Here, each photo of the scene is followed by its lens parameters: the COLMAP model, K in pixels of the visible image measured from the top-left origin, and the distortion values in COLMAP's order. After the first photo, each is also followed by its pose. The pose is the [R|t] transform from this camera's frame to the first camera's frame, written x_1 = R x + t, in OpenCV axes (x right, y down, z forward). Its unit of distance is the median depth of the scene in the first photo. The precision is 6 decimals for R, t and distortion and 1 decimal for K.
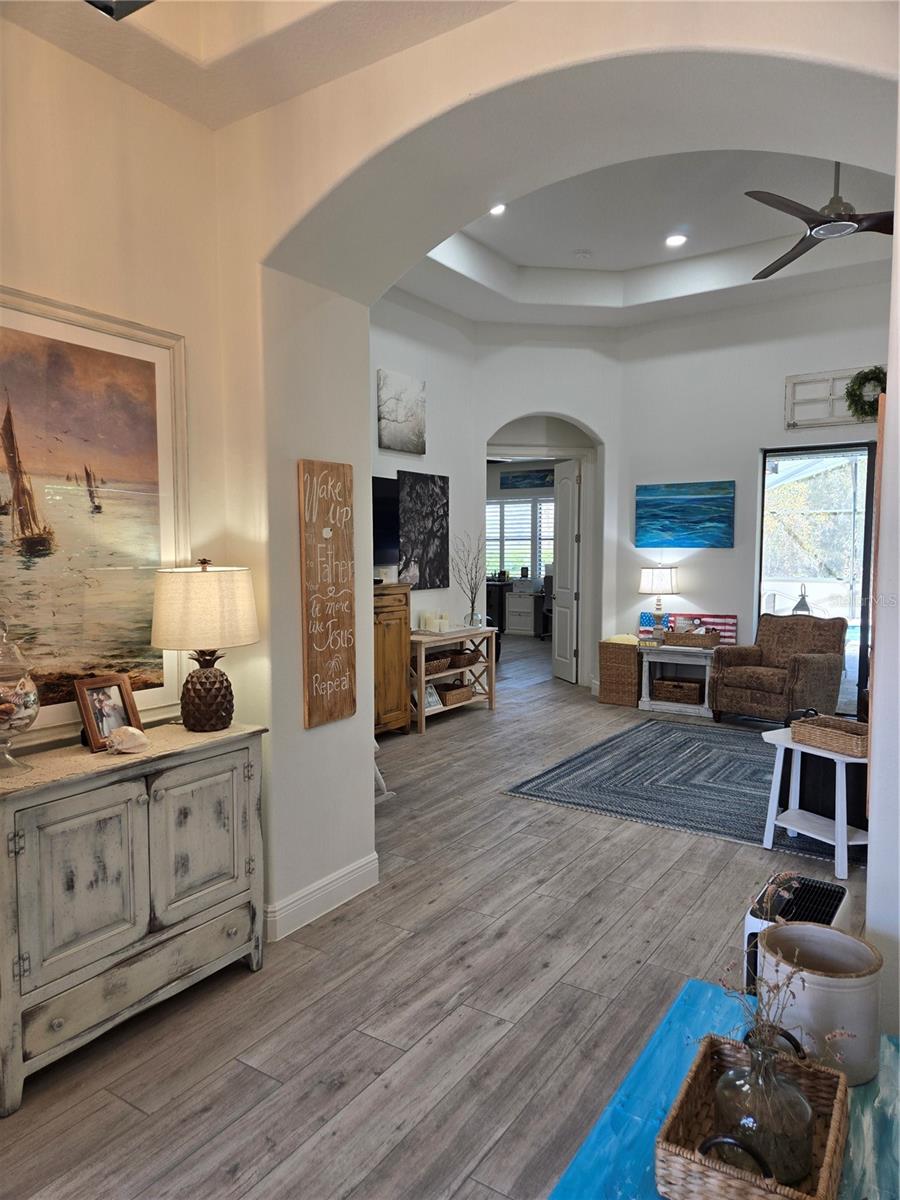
lens RADIAL K [[800.3, 0, 436.9], [0, 800.3, 604.8], [0, 0, 1]] dist [0.078206, -0.068343]
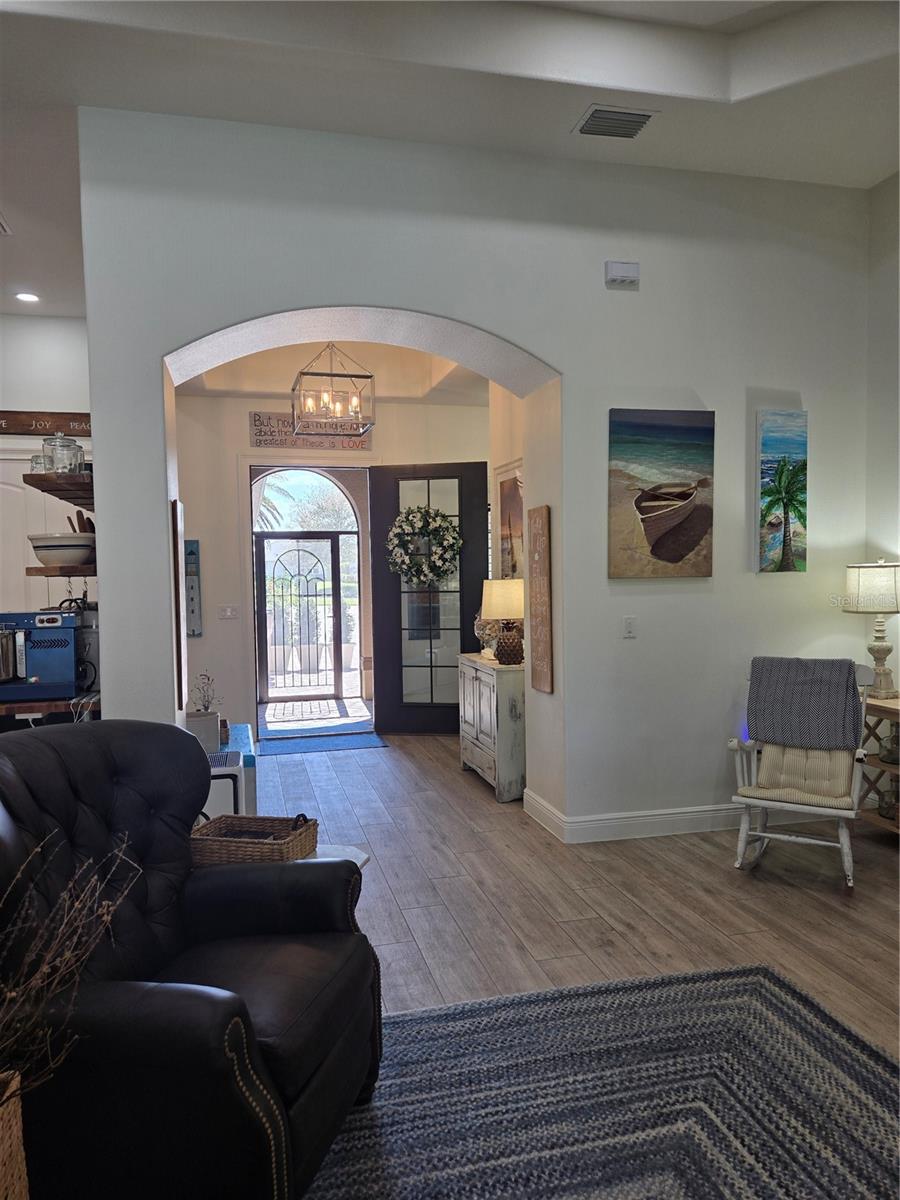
lens RADIAL K [[800.3, 0, 442.4], [0, 800.3, 601.9], [0, 0, 1]] dist [0.078206, -0.068343]
pose [[-0.664470, 0.041277, -0.746174, 0.525845], [-0.033064, 0.995872, 0.084534, -0.062662], [0.746583, 0.080842, -0.660362, 0.916551]]
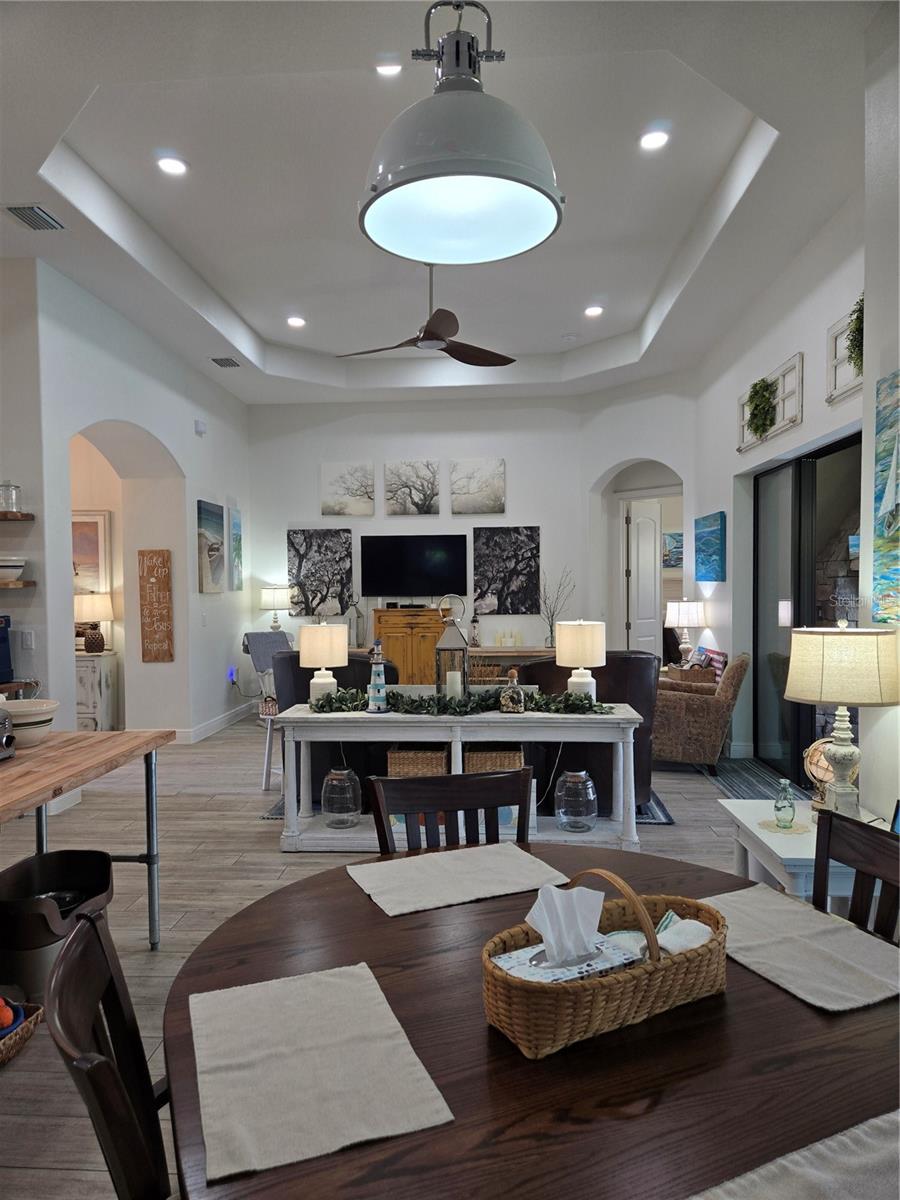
lens RADIAL K [[800.3, 0, 437.5], [0, 800.3, 605.3], [0, 0, 1]] dist [0.078206, -0.068343]
pose [[0.504359, 0.018196, -0.863302, 1.165651], [-0.051104, 0.998655, -0.008807, -0.018788], [0.861981, 0.048560, 0.504610, 0.265114]]
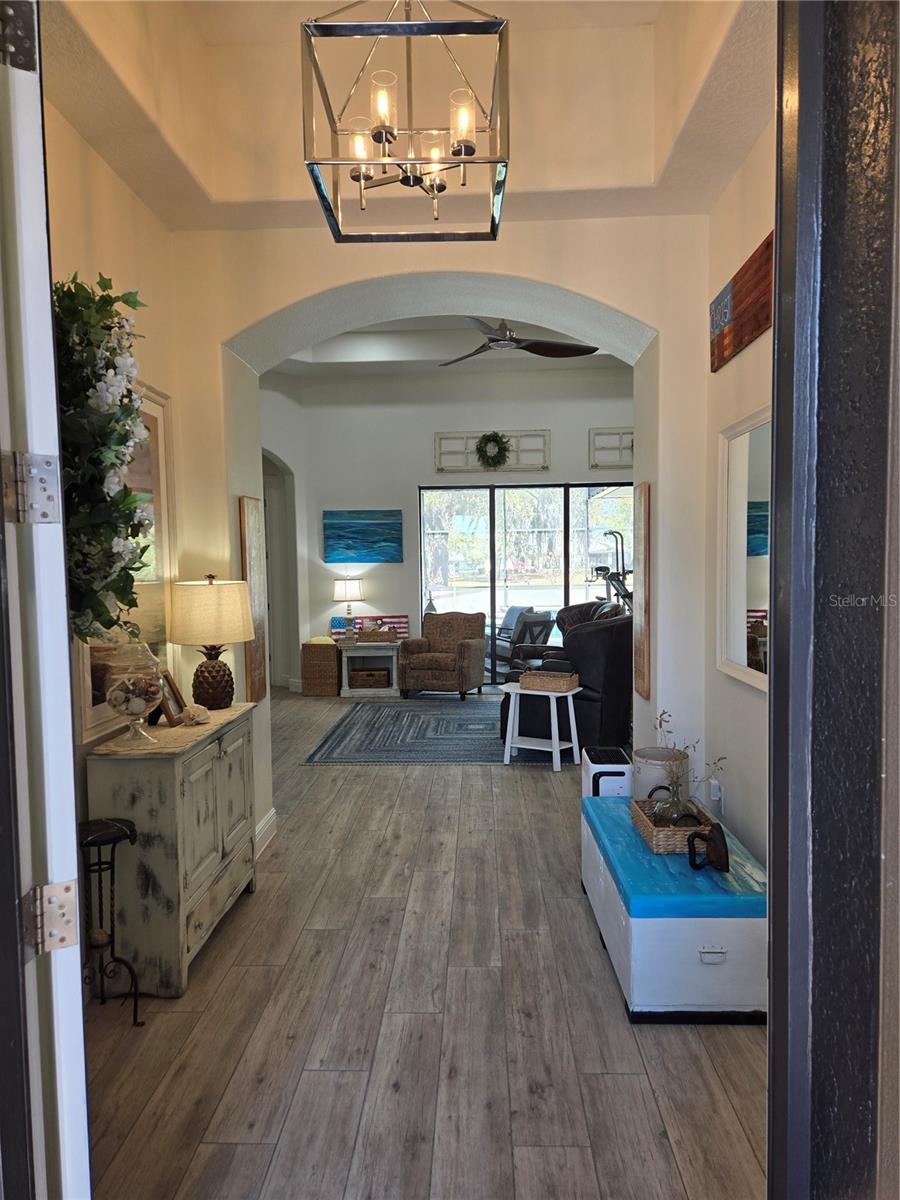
lens RADIAL K [[800.3, 0, 446.4], [0, 800.3, 605.3], [0, 0, 1]] dist [0.078206, -0.068343]
pose [[0.849001, -0.041064, 0.526792, -0.277430], [0.051204, 0.998677, -0.004674, 0.007392], [-0.525904, 0.030942, 0.849981, -0.121322]]
